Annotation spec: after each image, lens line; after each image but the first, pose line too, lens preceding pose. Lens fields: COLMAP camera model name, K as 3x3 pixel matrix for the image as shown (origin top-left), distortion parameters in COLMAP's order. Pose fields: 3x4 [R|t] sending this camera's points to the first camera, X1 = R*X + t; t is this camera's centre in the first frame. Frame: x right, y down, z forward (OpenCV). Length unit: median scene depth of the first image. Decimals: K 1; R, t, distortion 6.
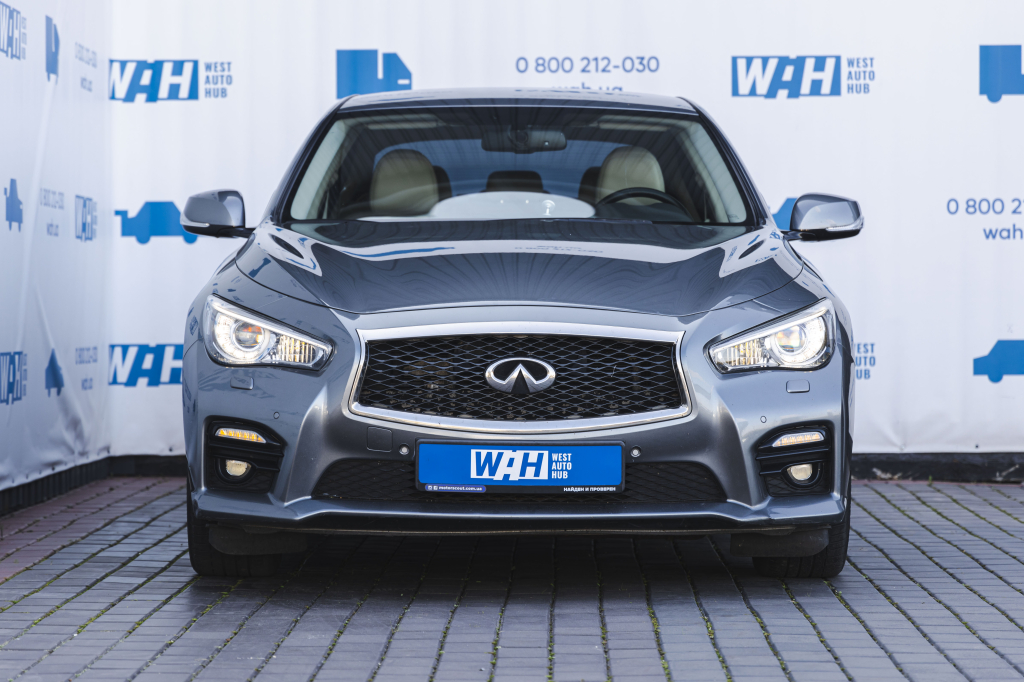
lens RADIAL K [[2954.5, 0, 512.0], [0, 2954.5, 341.0], [0, 0, 1]] dist [0.021922, -0.953341]
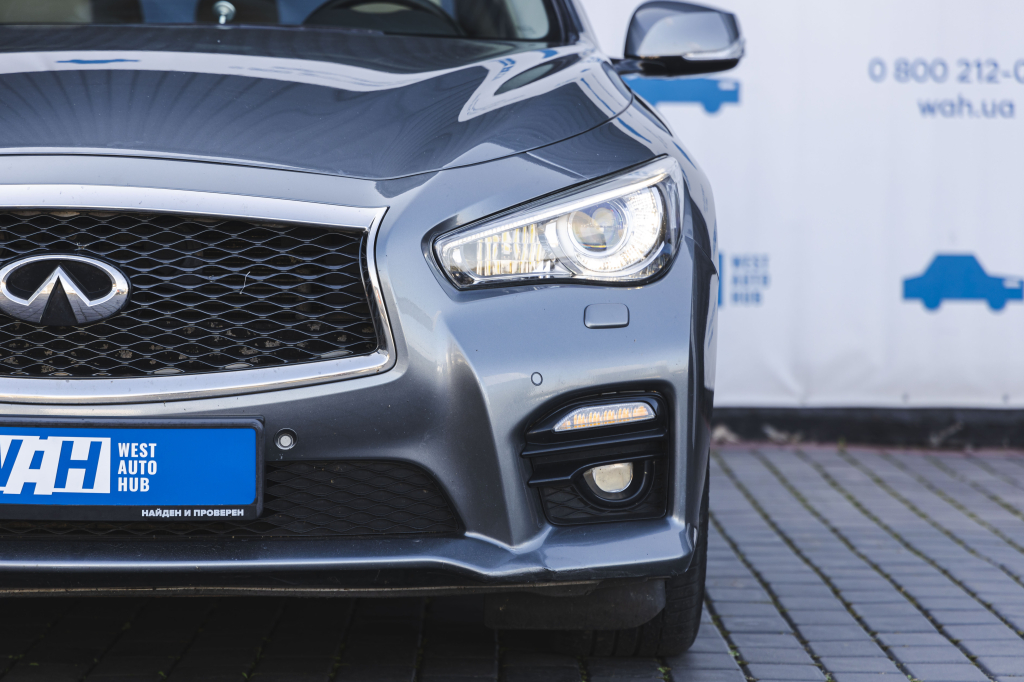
lens RADIAL K [[2954.5, 0, 512.0], [0, 2954.5, 341.0], [0, 0, 1]] dist [0.021922, -0.953341]
pose [[0.999442, 0.009337, 0.032065, 0.063824], [-0.010159, 0.999622, 0.025562, 0.006629], [-0.031814, -0.025874, 0.999159, 0.479812]]
